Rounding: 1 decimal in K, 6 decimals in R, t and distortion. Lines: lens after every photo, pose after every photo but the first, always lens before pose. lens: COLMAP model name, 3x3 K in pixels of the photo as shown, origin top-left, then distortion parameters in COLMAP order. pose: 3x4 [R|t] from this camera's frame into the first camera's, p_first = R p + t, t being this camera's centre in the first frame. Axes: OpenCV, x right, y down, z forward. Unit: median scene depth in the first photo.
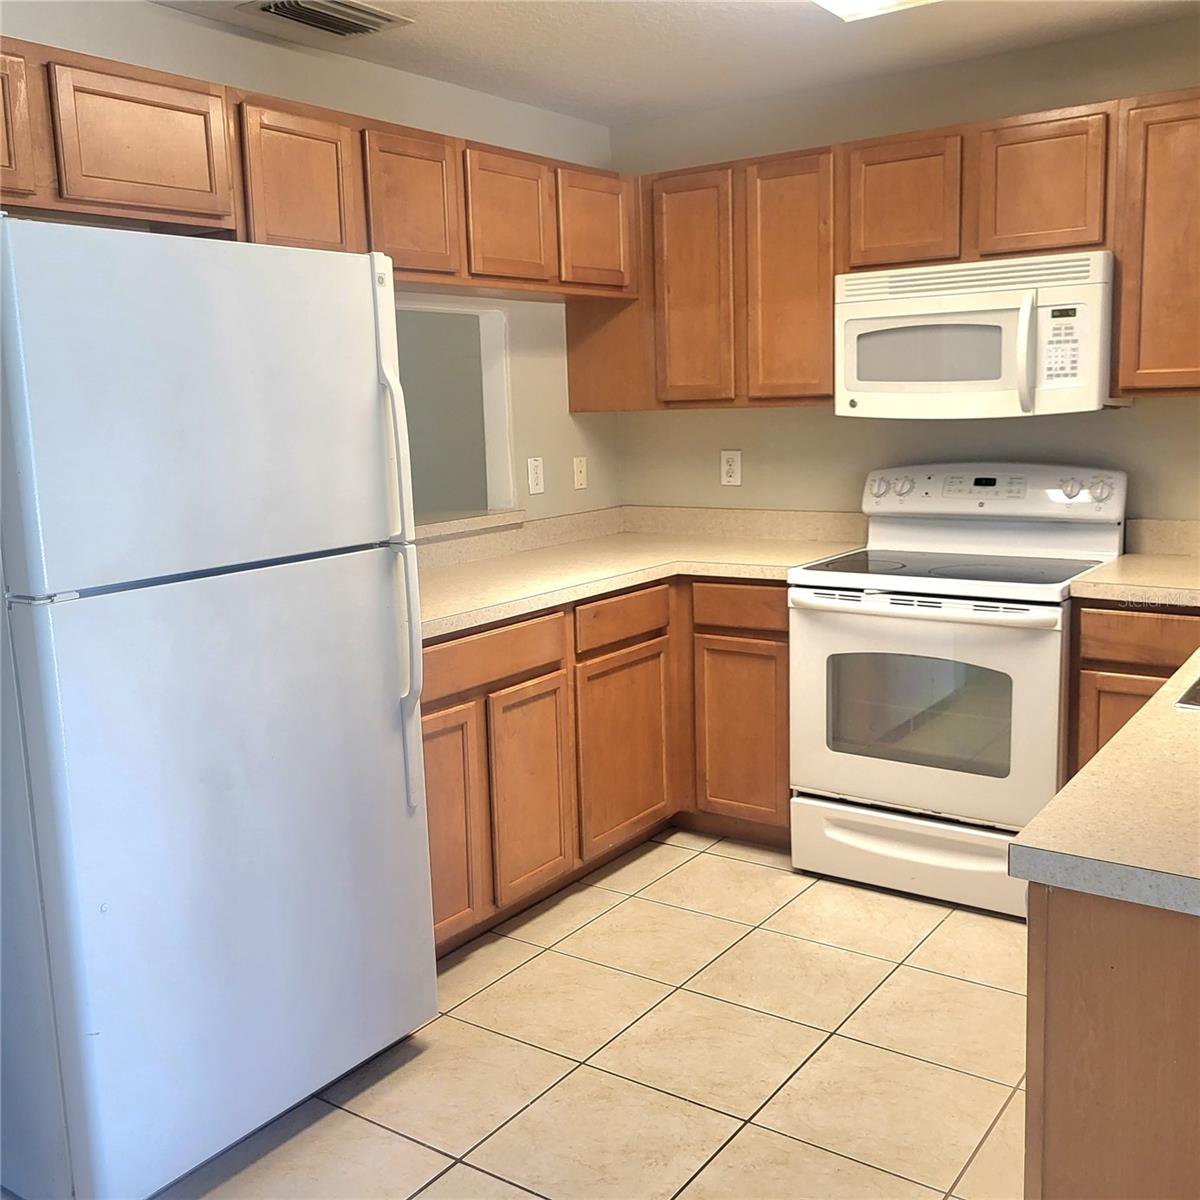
lens RADIAL K [[1235.4, 0, 597.2], [0, 1235.4, 578.3], [0, 0, 1]] dist [0.043312, -0.005806]
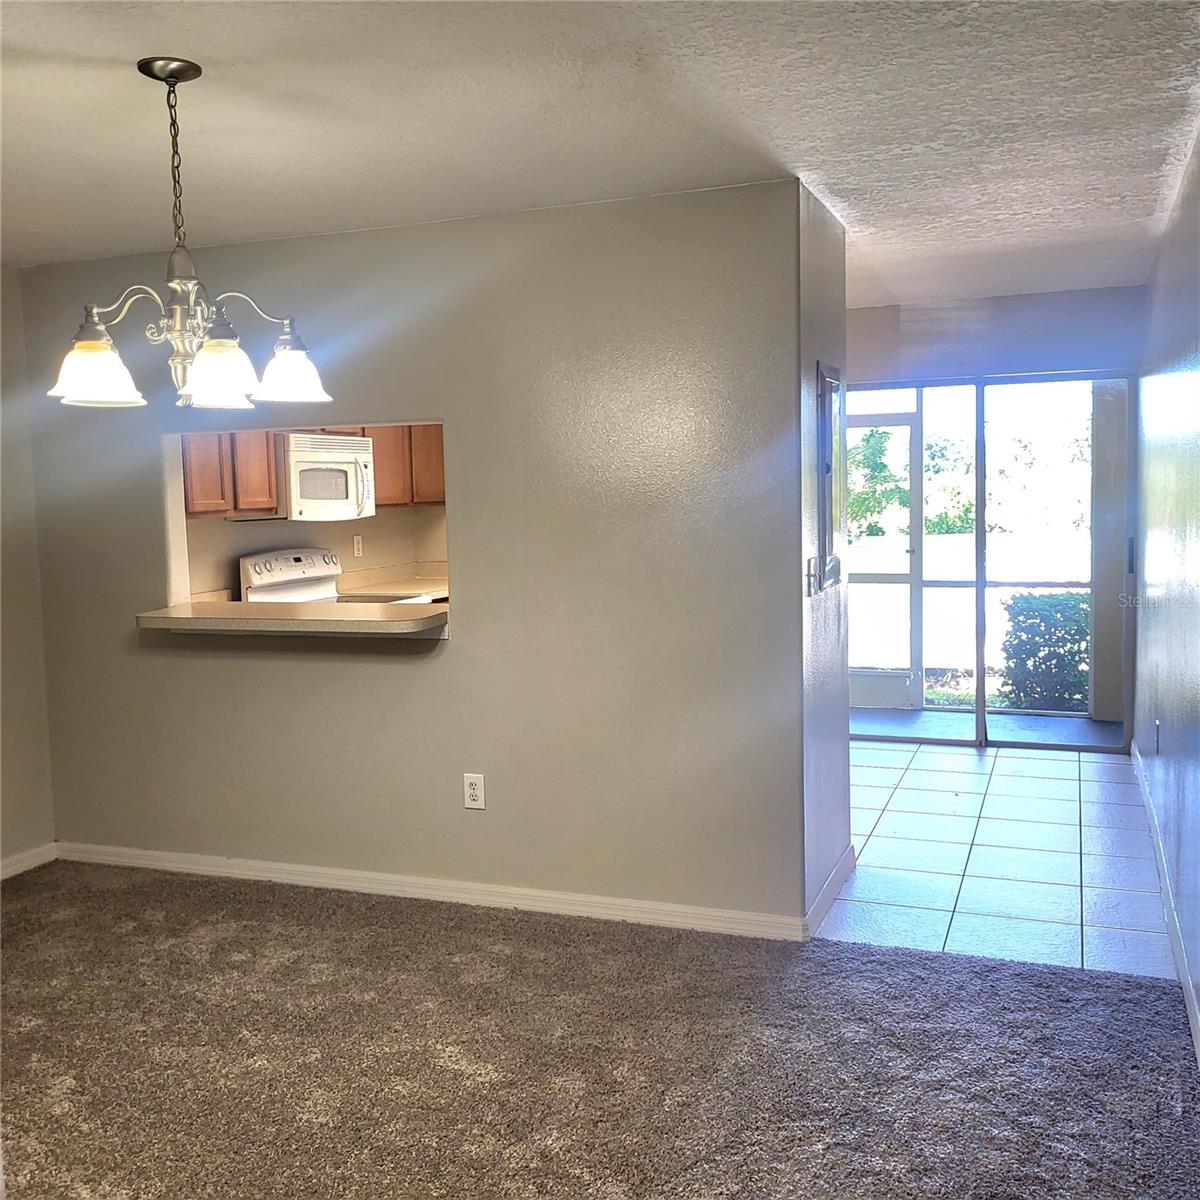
lens RADIAL K [[1235.4, 0, 597.2], [0, 1235.4, 578.3], [0, 0, 1]] dist [0.043312, -0.005806]
pose [[-0.241500, -0.036375, 0.969719, -1.578528], [0.177052, 0.980872, 0.080886, -0.128692], [-0.954112, 0.191225, -0.230440, 1.100901]]
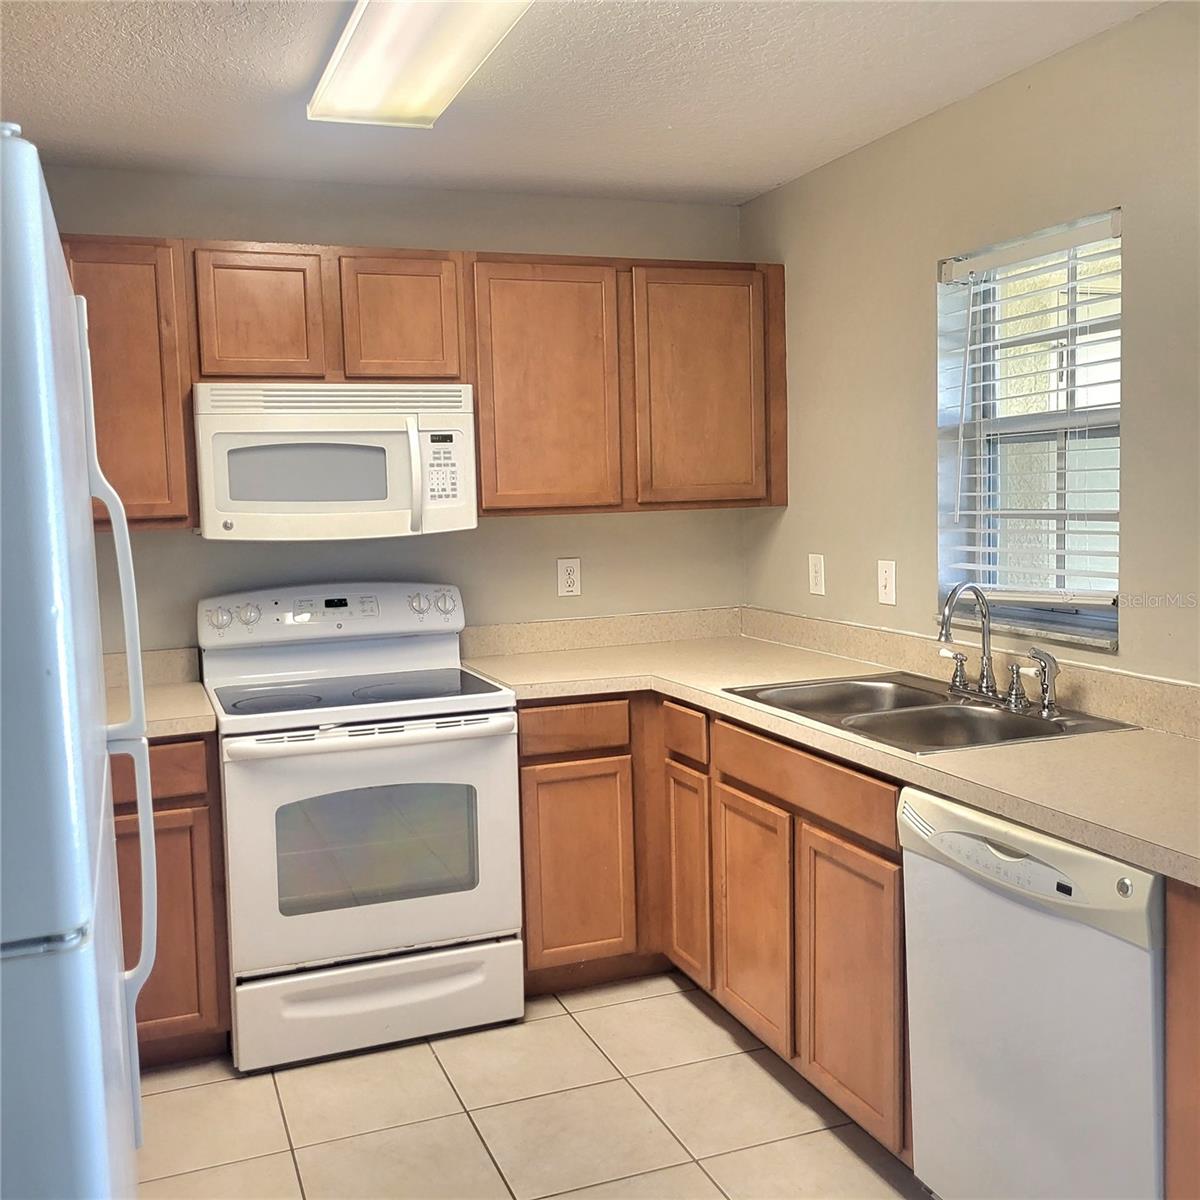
lens RADIAL K [[1235.4, 0, 597.2], [0, 1235.4, 578.3], [0, 0, 1]] dist [0.043312, -0.005806]
pose [[0.559786, -0.048339, 0.827226, -0.418335], [0.132573, 0.990662, -0.031823, -0.042326], [-0.817964, 0.127482, 0.560967, 0.305419]]
